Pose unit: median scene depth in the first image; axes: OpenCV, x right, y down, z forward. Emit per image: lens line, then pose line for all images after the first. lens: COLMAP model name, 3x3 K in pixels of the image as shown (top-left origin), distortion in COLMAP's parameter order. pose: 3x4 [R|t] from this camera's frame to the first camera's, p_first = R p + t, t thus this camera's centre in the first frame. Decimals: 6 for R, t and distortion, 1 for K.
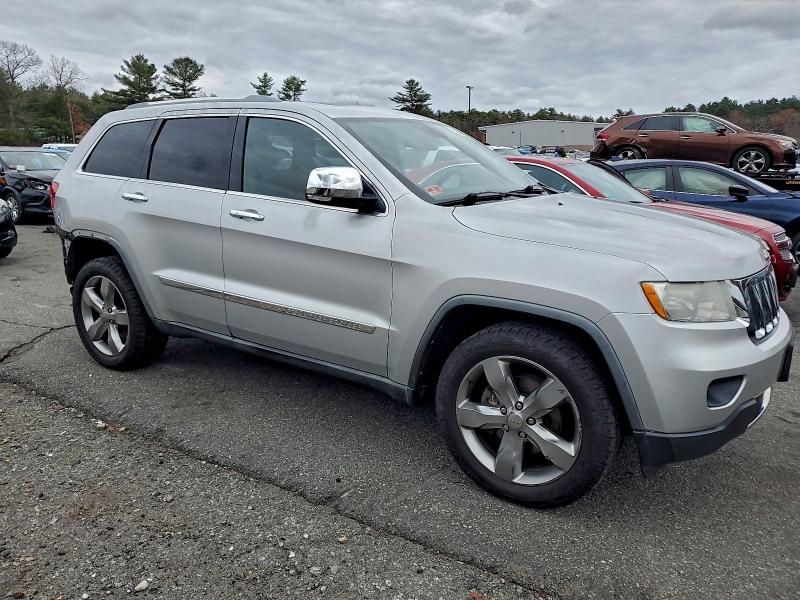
lens RADIAL K [[658.1, 0, 390.4], [0, 658.1, 300.1], [0, 0, 1]] dist [0.022426, 0.003422]
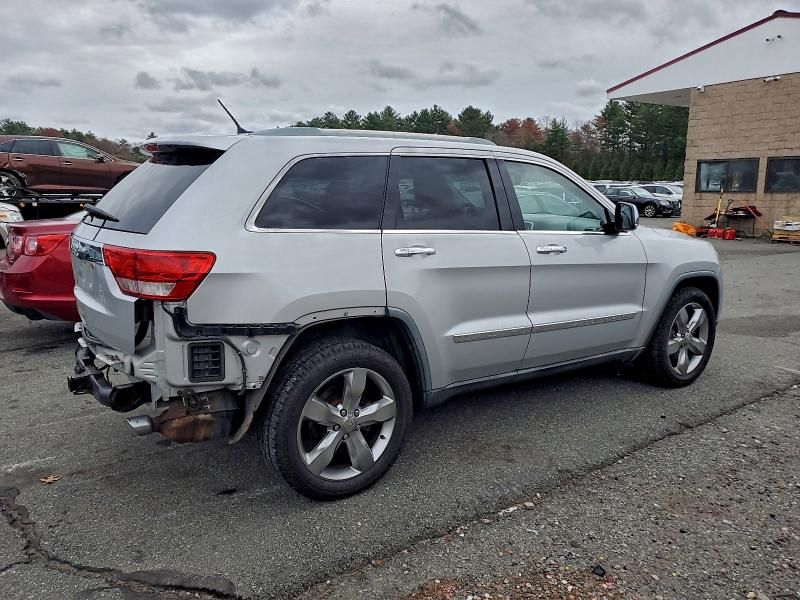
lens RADIAL K [[658.1, 0, 390.4], [0, 658.1, 300.1], [0, 0, 1]] dist [0.022426, 0.003422]
pose [[0.306153, -0.174931, 0.935772, -1.079256], [0.200981, 0.972693, 0.116079, -0.182770], [-0.930525, 0.152534, 0.332950, 0.708831]]
